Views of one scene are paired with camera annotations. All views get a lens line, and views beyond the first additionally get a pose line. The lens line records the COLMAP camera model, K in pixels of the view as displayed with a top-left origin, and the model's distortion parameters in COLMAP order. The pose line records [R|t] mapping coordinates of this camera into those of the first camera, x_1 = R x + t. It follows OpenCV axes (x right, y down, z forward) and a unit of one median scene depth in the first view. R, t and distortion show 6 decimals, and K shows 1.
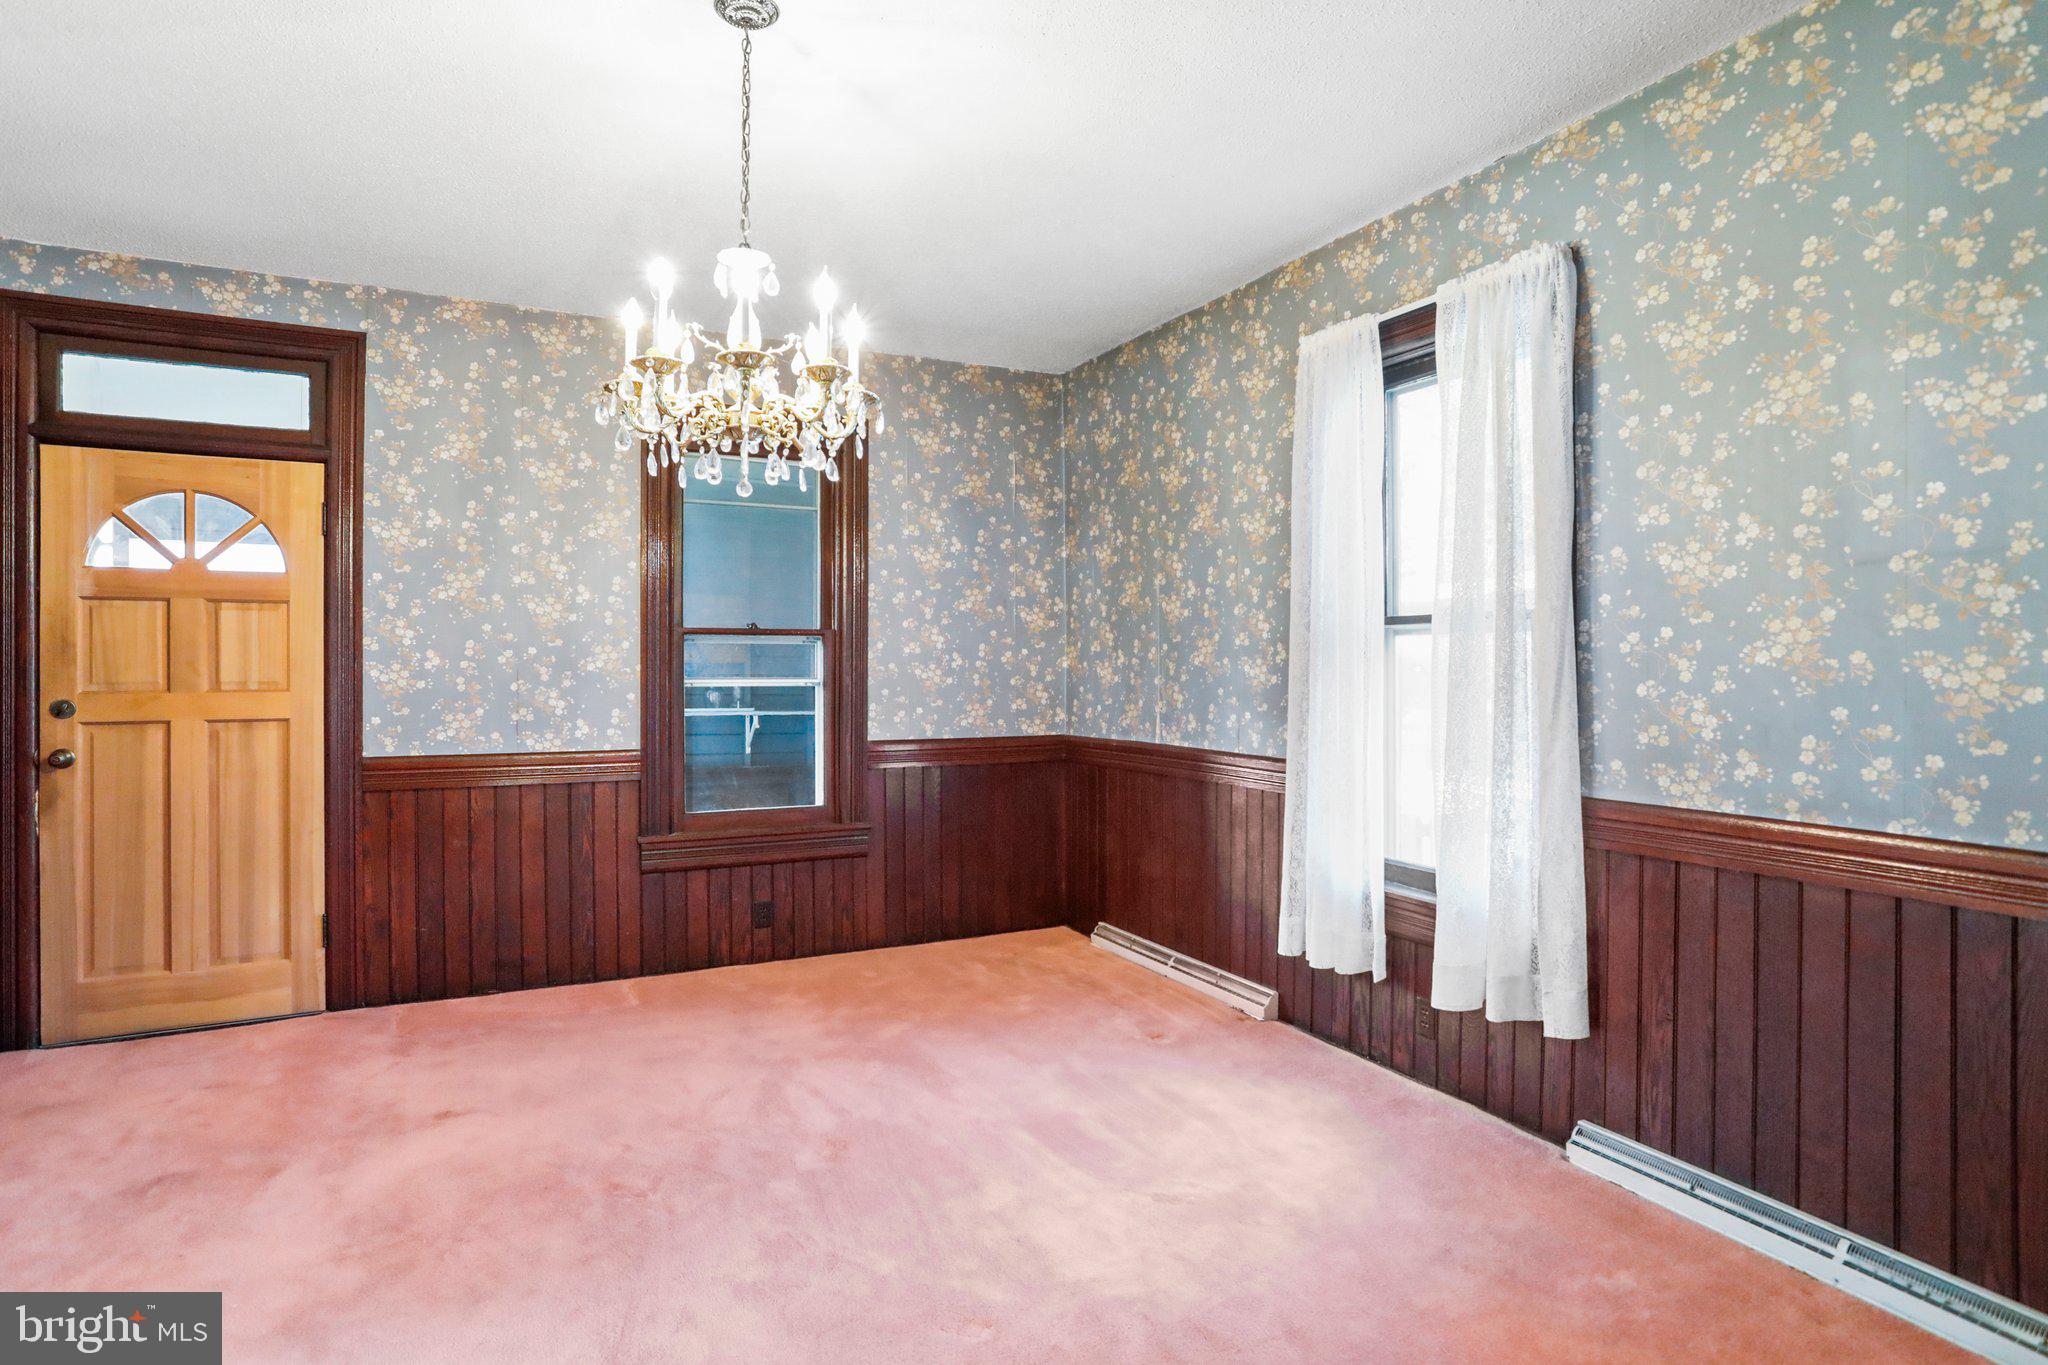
lens RADIAL K [[1062.4, 0, 1027.0], [0, 1062.4, 668.0], [0, 0, 1]] dist [-0.028507, 0.010428]
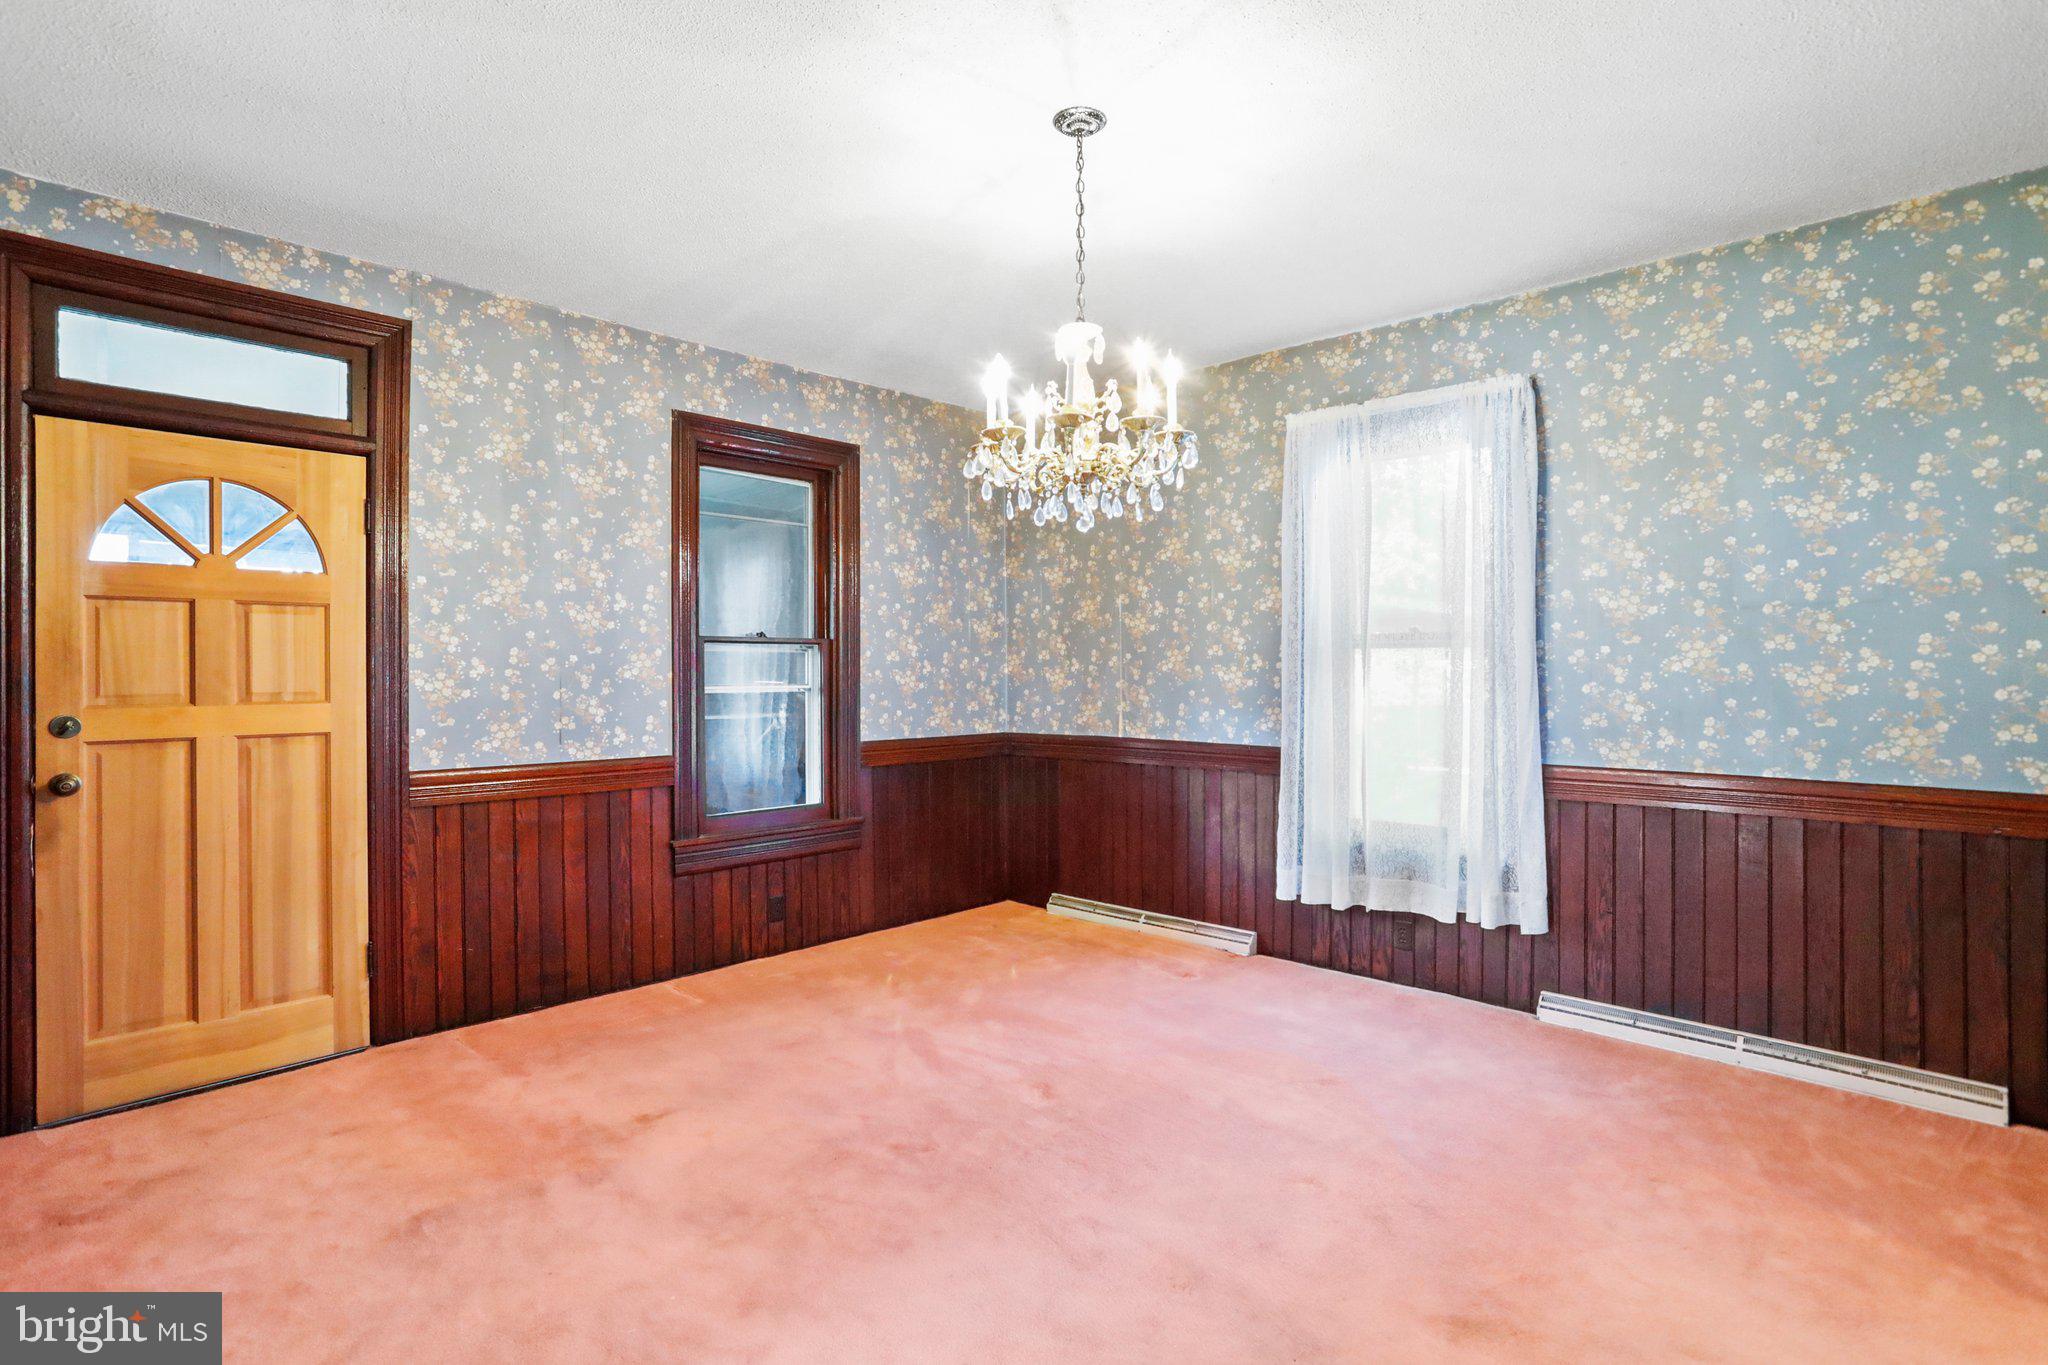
lens RADIAL K [[998.5, 0, 1031.8], [0, 998.5, 666.5], [0, 0, 1]] dist [-0.028464, 0.009267]
pose [[0.940223, -0.000810, 0.340558, -0.436479], [0.002452, 0.999987, -0.004393, -0.004271], [-0.340550, 0.004965, 0.940213, -0.021466]]
